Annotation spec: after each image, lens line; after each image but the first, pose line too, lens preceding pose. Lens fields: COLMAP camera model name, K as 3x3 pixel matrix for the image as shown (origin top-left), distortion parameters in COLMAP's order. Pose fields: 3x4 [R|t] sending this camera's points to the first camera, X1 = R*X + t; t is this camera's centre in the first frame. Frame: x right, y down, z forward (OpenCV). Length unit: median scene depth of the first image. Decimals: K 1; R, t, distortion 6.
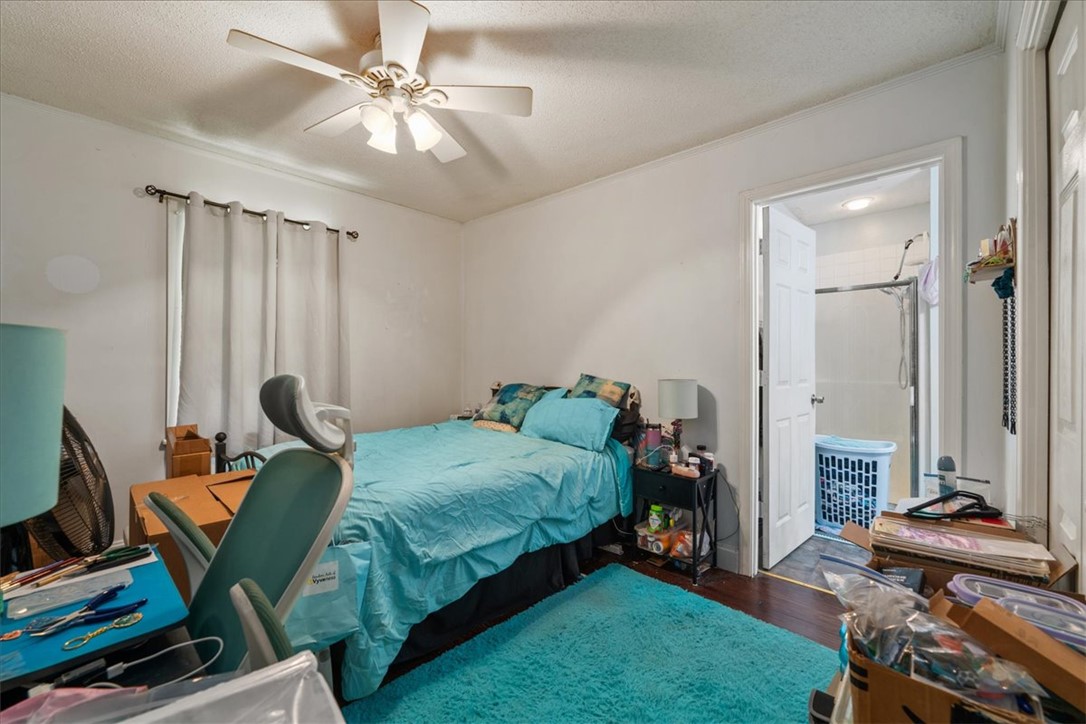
lens RADIAL K [[433.2, 0, 543.0], [0, 433.2, 362.0], [0, 0, 1]] dist [-0.001726, -0.000103]
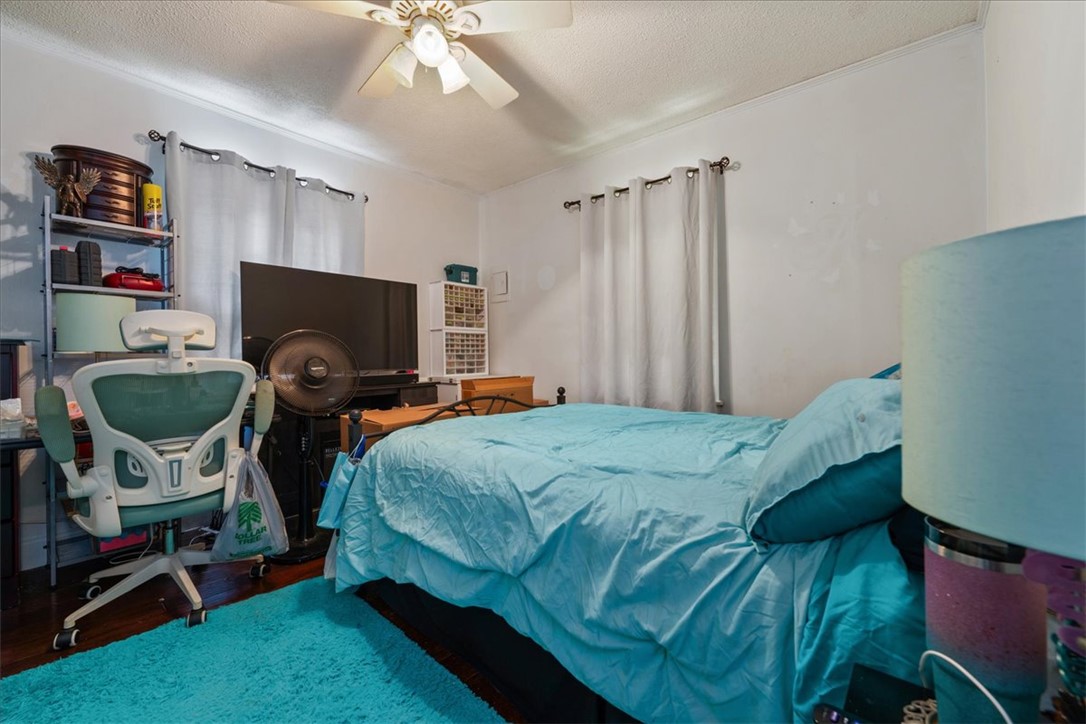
lens RADIAL K [[433.2, 0, 543.0], [0, 433.2, 362.0], [0, 0, 1]] dist [-0.001726, -0.000103]
pose [[0.048797, 0.010916, -0.998749, 0.508590], [0.003104, 0.999934, 0.011081, 0.088715], [0.998804, -0.003641, 0.048760, 0.974805]]
